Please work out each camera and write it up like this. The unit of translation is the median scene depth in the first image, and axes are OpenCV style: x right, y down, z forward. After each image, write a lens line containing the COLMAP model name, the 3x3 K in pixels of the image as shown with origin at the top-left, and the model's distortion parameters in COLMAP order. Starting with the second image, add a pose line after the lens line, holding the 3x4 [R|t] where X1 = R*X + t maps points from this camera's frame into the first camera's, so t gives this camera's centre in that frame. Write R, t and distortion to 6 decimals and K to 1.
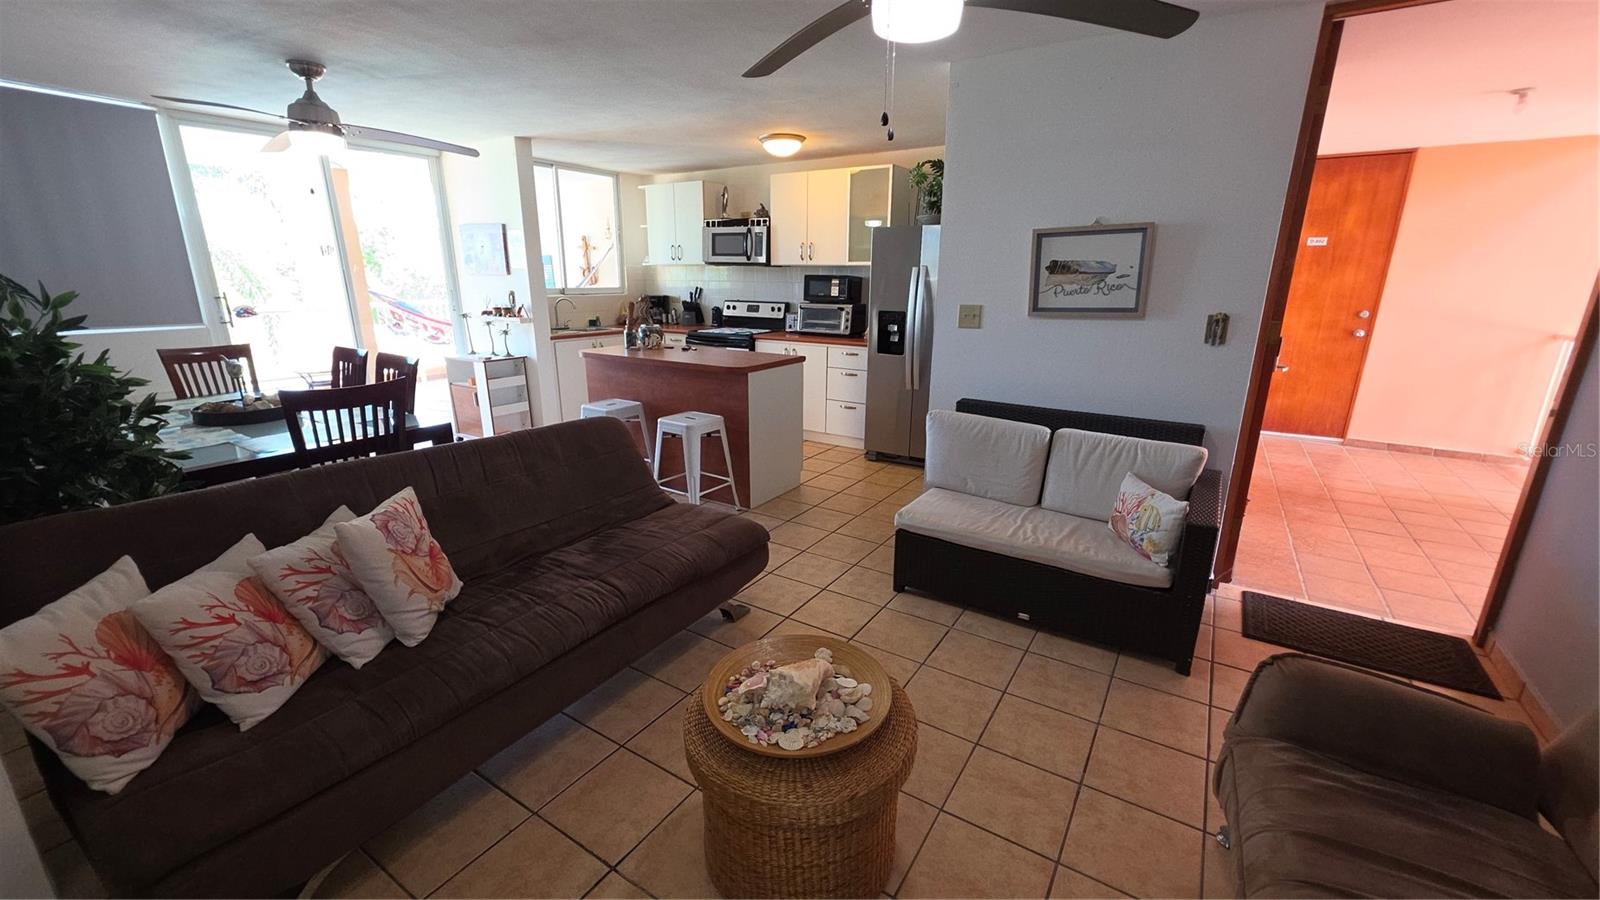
lens RADIAL K [[643.7, 0, 798.6], [0, 643.7, 456.1], [0, 0, 1]] dist [0.000078, 0.000210]
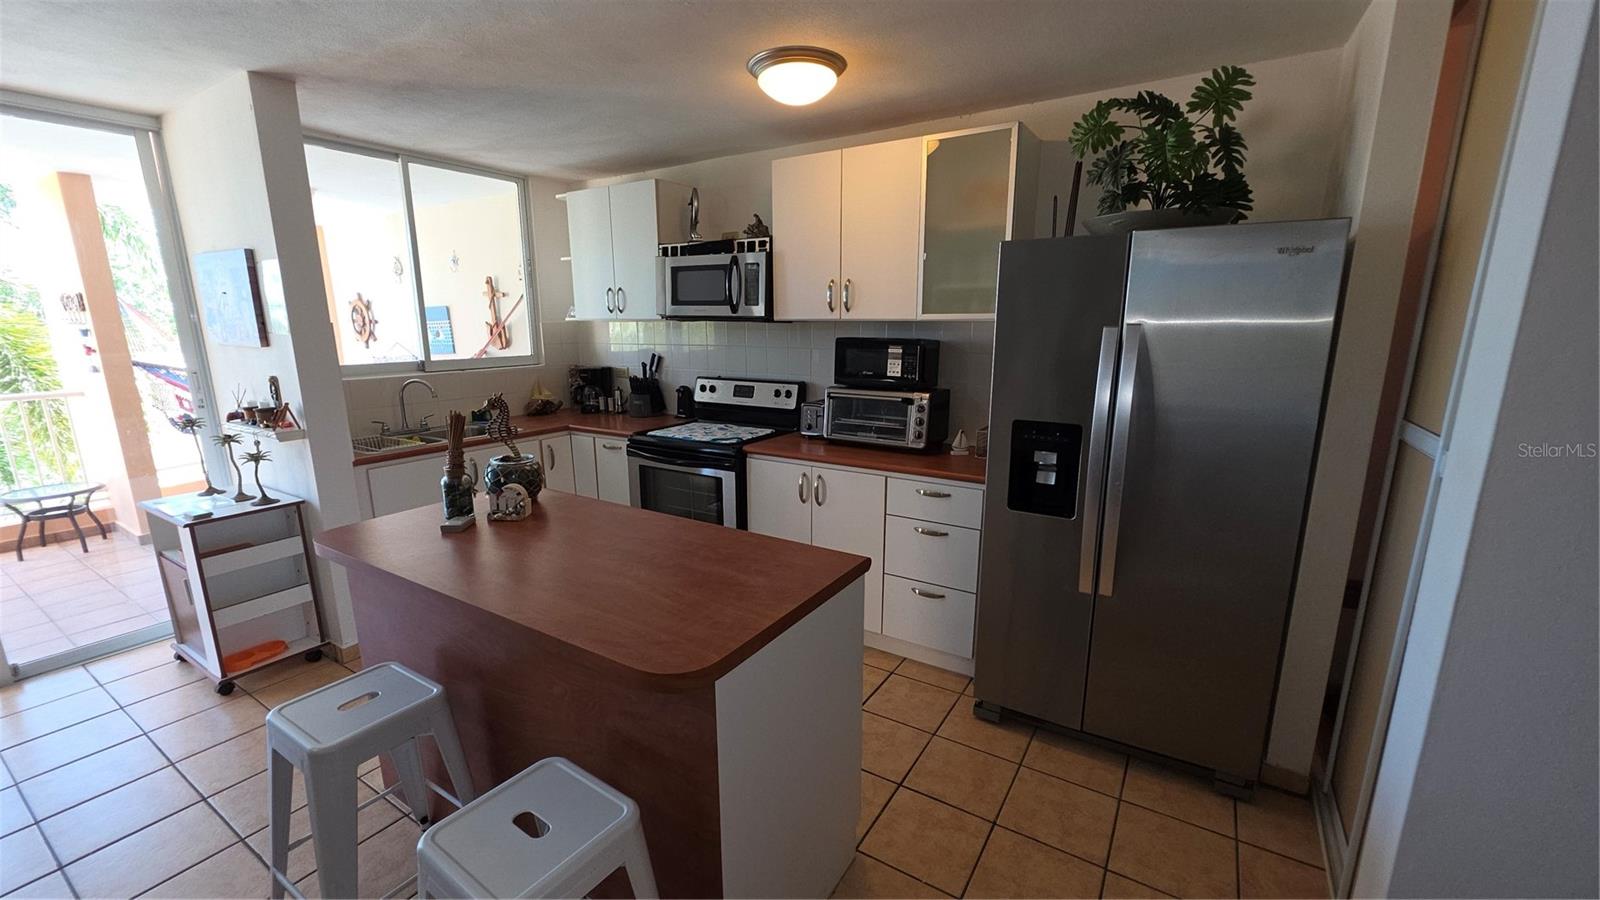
lens RADIAL K [[643.7, 0, 801.0], [0, 643.7, 451.2], [0, 0, 1]] dist [0.000078, 0.000210]
pose [[0.999899, -0.012575, 0.006618, -0.024936], [0.013018, 0.997327, -0.071896, -0.143860], [-0.005696, 0.071975, 0.997390, 0.453292]]
